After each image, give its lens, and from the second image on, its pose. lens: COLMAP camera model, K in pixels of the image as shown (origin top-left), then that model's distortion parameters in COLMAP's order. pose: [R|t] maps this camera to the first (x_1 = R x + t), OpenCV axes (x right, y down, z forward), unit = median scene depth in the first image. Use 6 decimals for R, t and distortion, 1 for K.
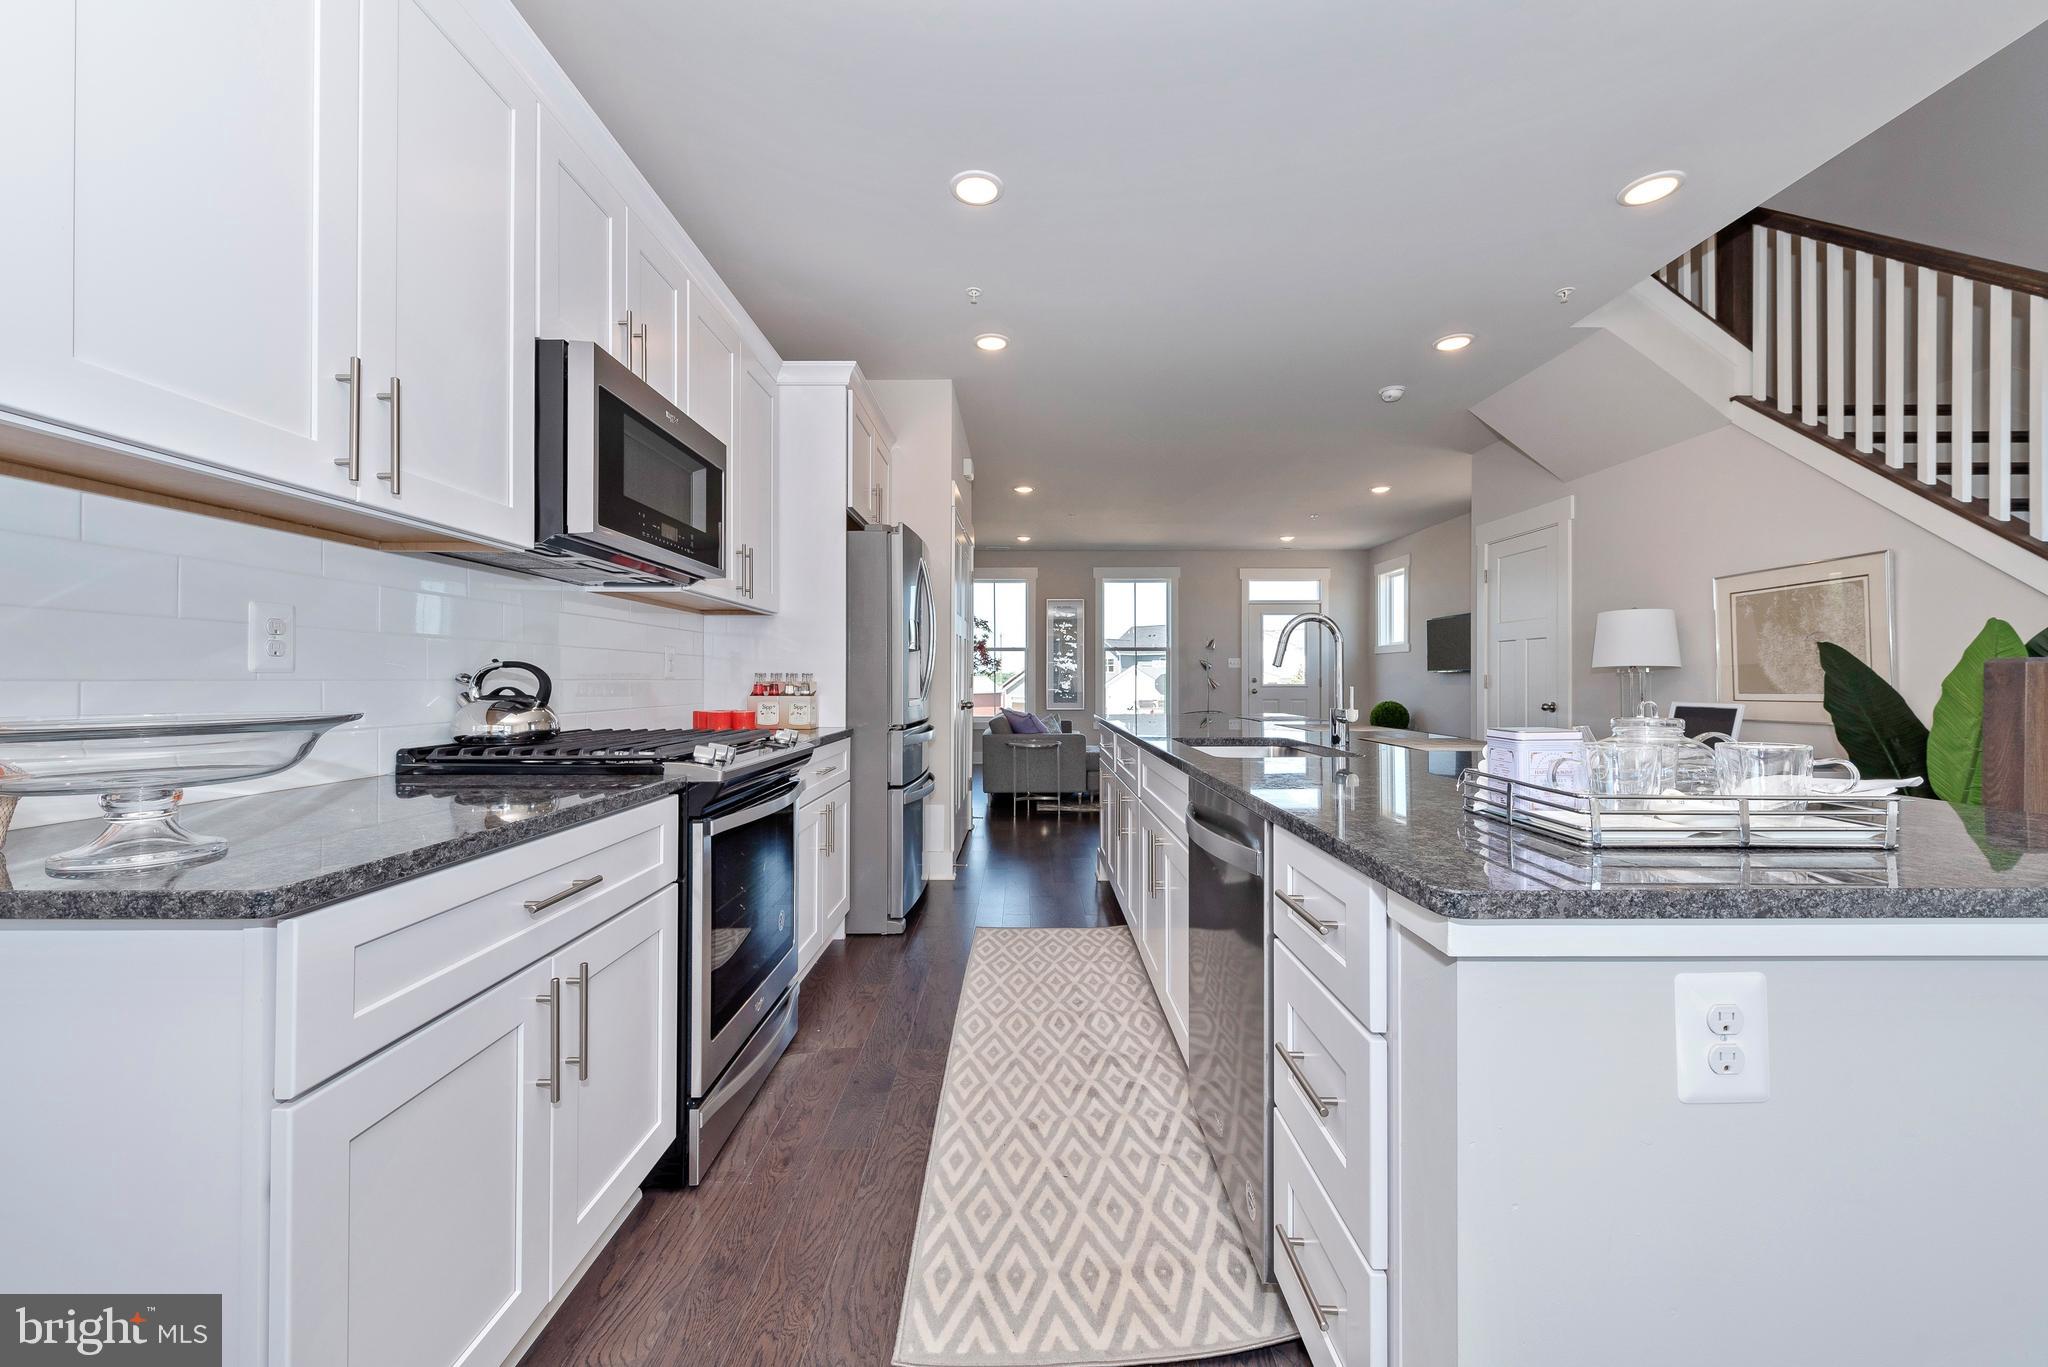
lens RADIAL K [[797.7, 0, 1014.5], [0, 797.7, 678.3], [0, 0, 1]] dist [0.008232, -0.007088]
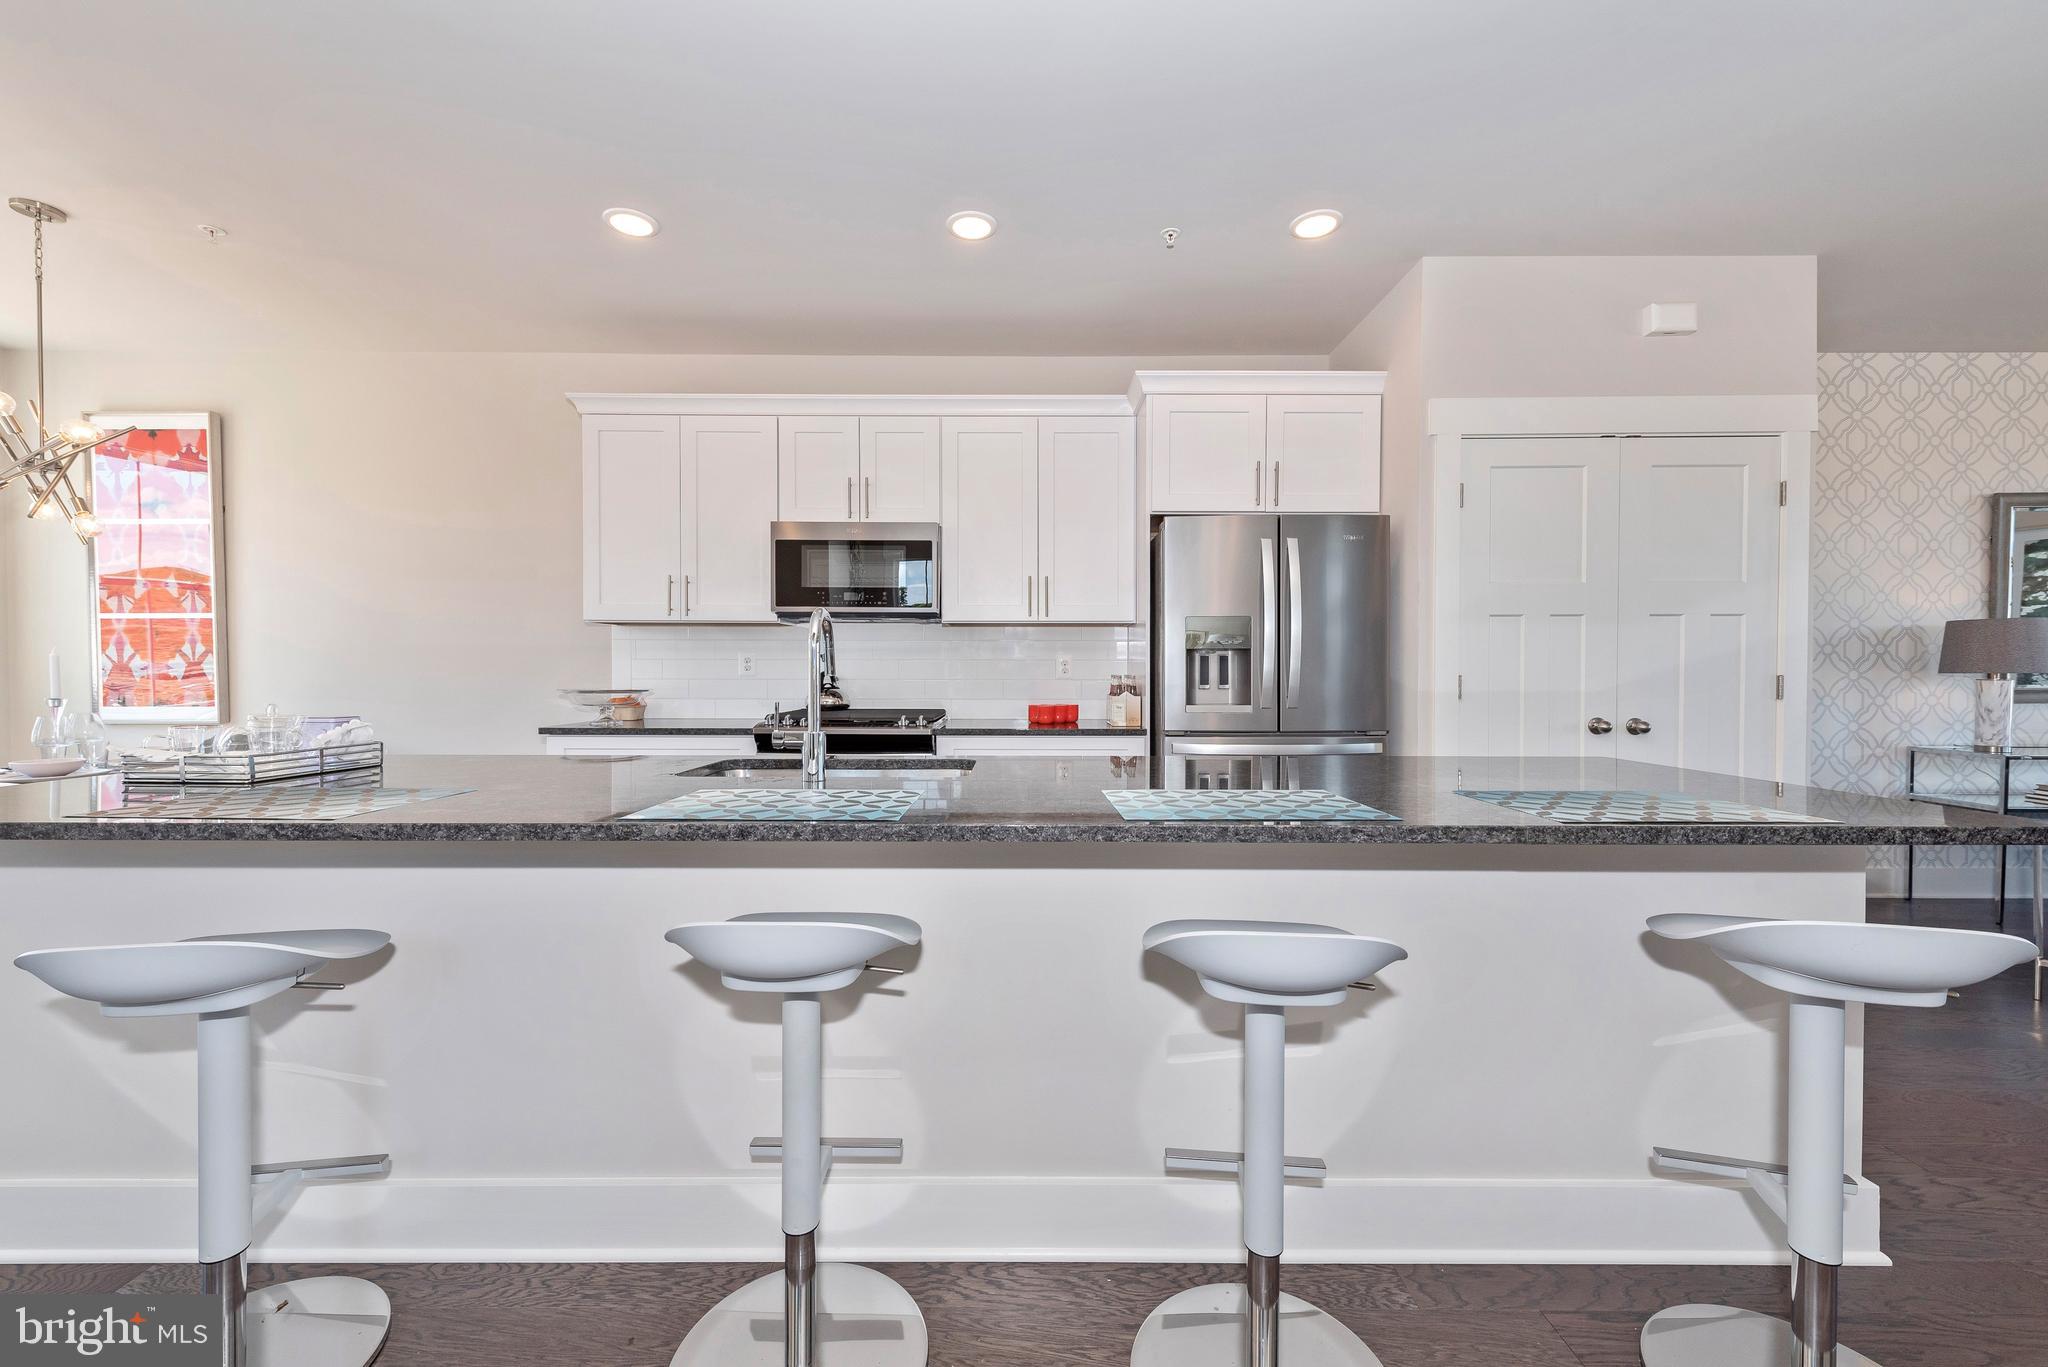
lens RADIAL K [[805.6, 0, 1031.4], [0, 805.6, 675.9], [0, 0, 1]] dist [0.018341, -0.006786]
pose [[0.006161, 0.017077, -0.999835, 0.625253], [0.000458, 0.999854, 0.017080, -0.017801], [0.999981, -0.000563, 0.006153, 0.639447]]
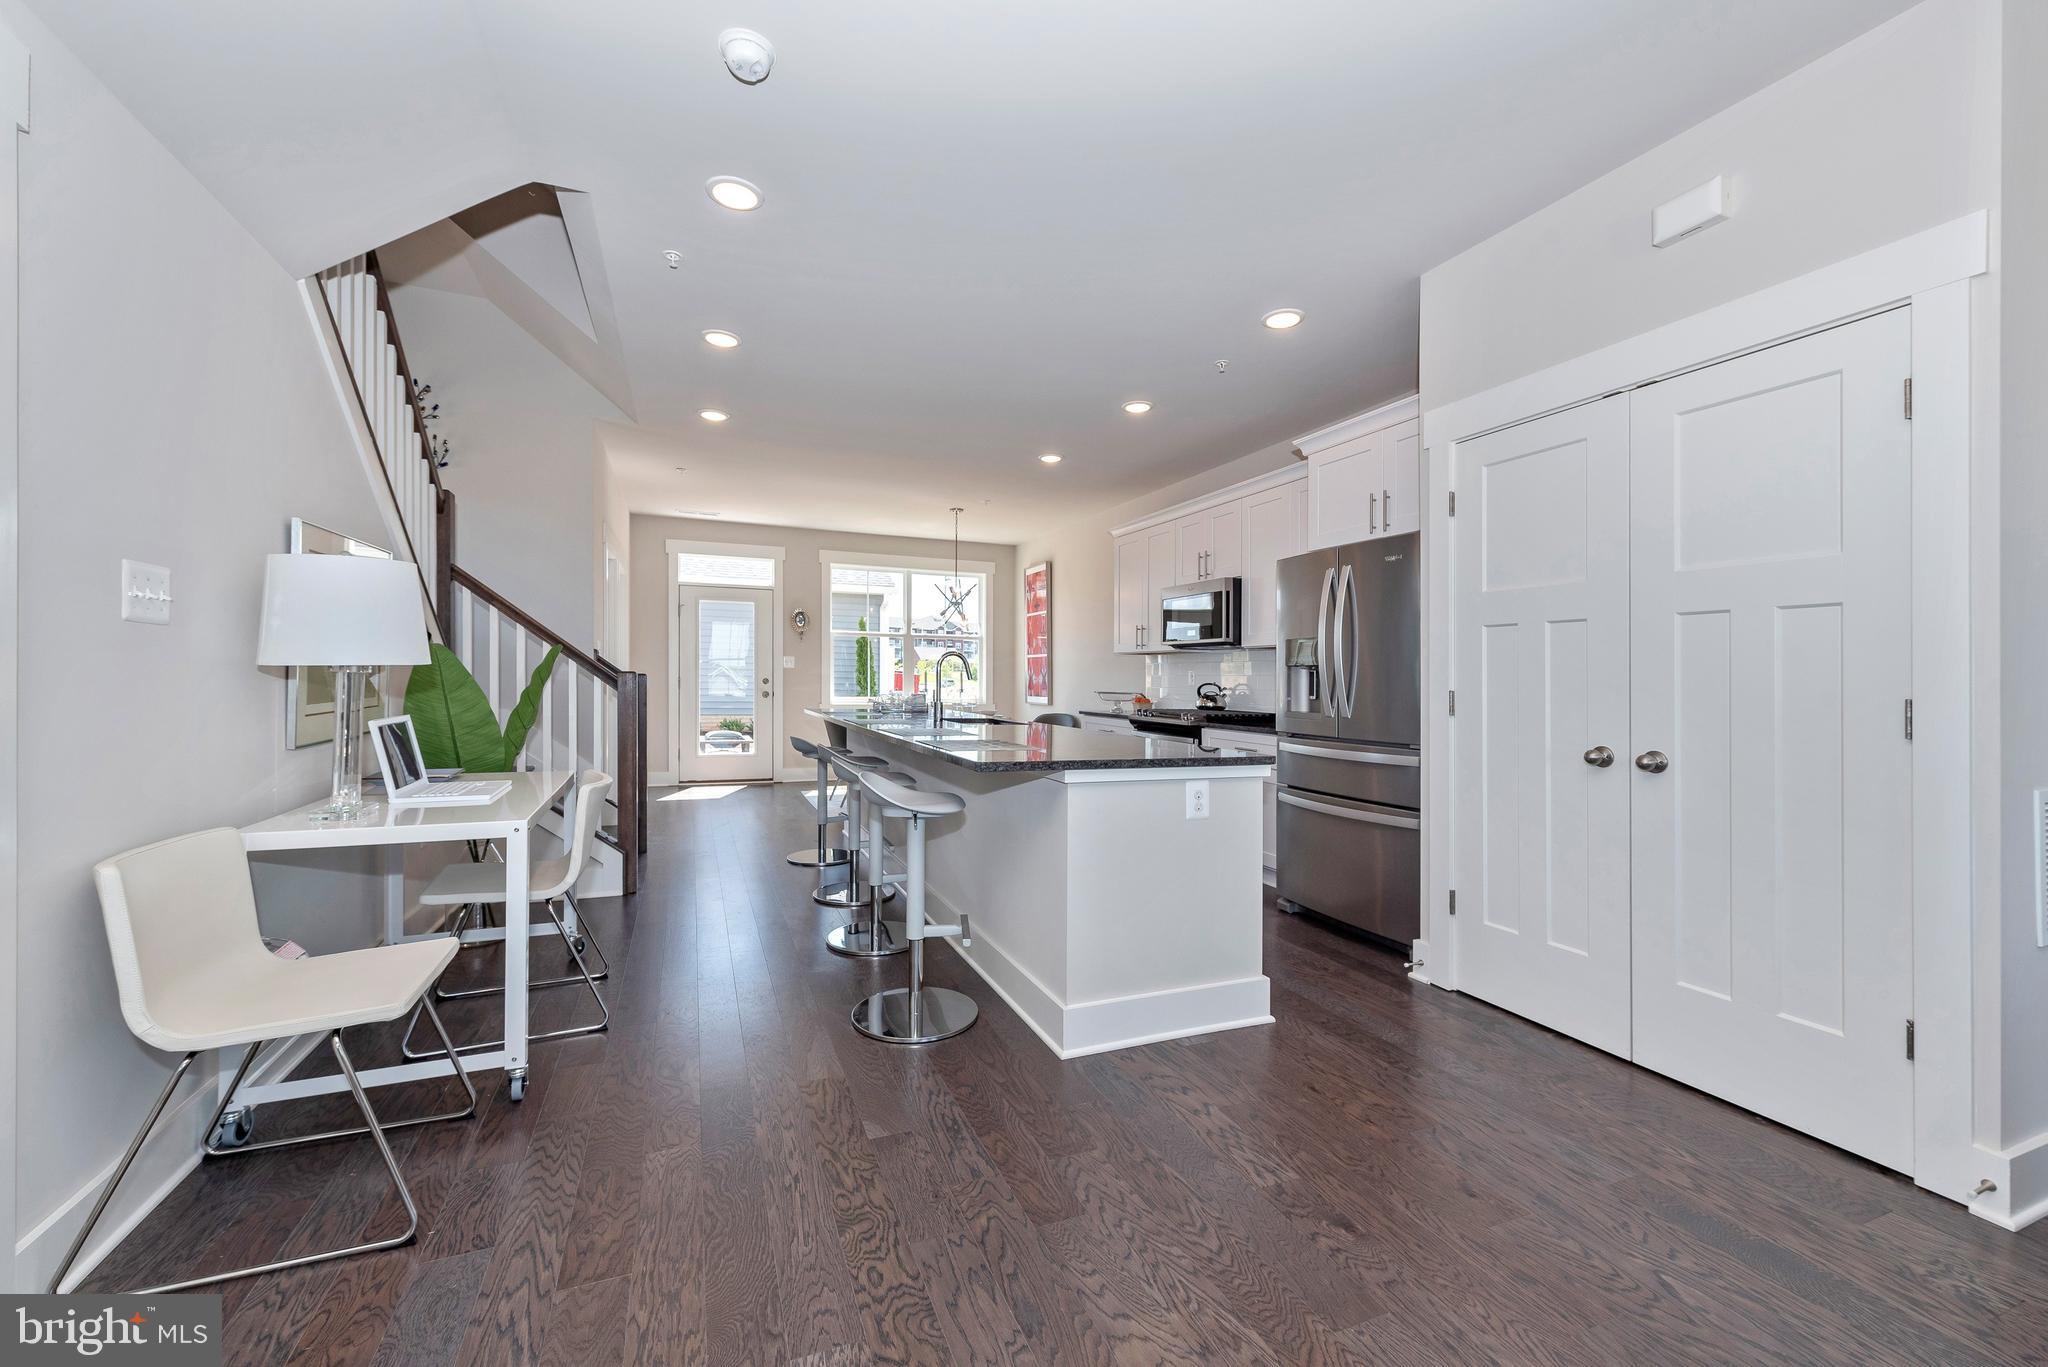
lens RADIAL K [[805.6, 0, 1031.4], [0, 805.6, 675.9], [0, 0, 1]] dist [0.018341, -0.006786]
pose [[-0.917483, -0.008300, -0.397687, 0.510603], [-0.007392, 0.999965, -0.003816, -0.012913], [0.397705, -0.000562, -0.917513, 1.496469]]
